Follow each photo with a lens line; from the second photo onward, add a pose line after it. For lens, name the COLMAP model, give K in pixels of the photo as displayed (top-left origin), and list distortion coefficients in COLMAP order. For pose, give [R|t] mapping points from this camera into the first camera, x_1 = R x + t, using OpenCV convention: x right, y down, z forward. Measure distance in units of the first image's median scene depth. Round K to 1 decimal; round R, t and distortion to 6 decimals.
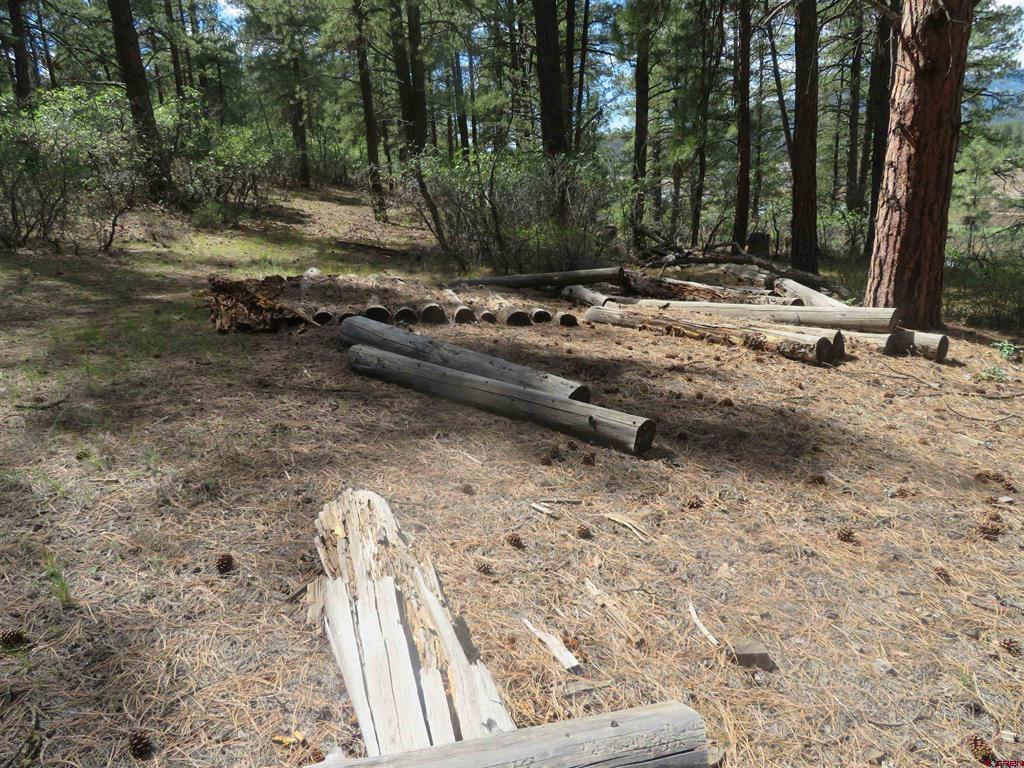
lens RADIAL K [[754.0, 0, 512.0], [0, 754.0, 384.0], [0, 0, 1]] dist [0.003857, 0.002904]
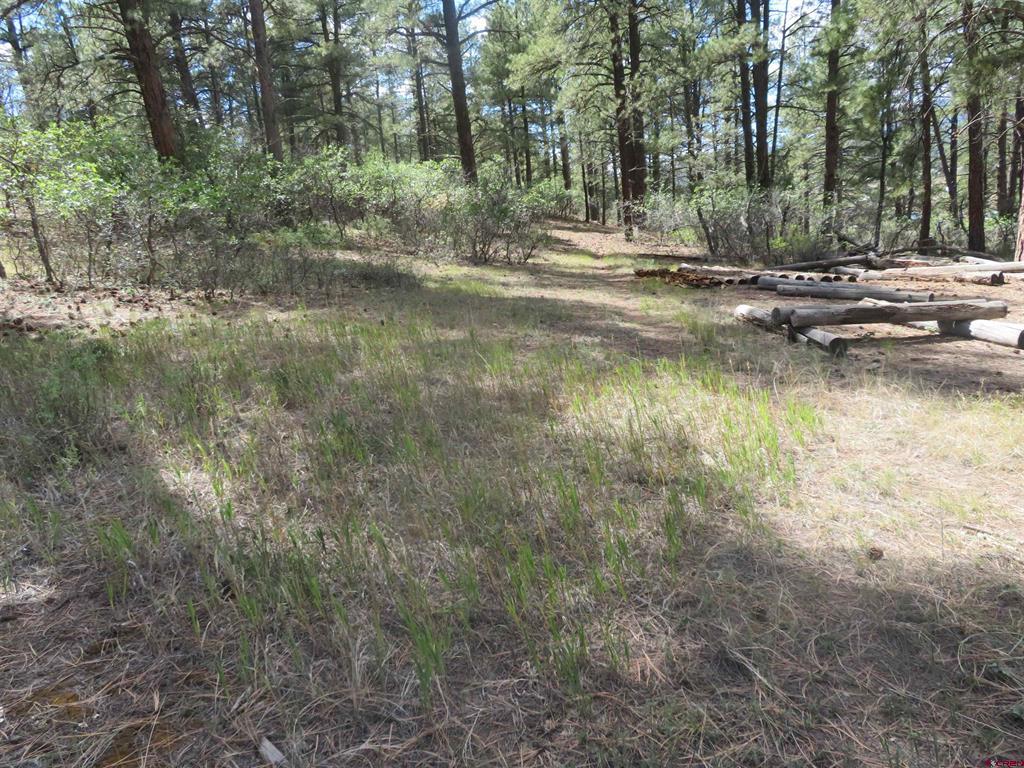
lens RADIAL K [[754.0, 0, 512.0], [0, 754.0, 384.0], [0, 0, 1]] dist [0.003857, 0.002904]
pose [[0.987403, -0.019692, -0.156996, -0.563427], [0.014334, 0.999278, -0.035188, 0.277477], [0.157576, 0.032495, 0.986972, -1.230206]]
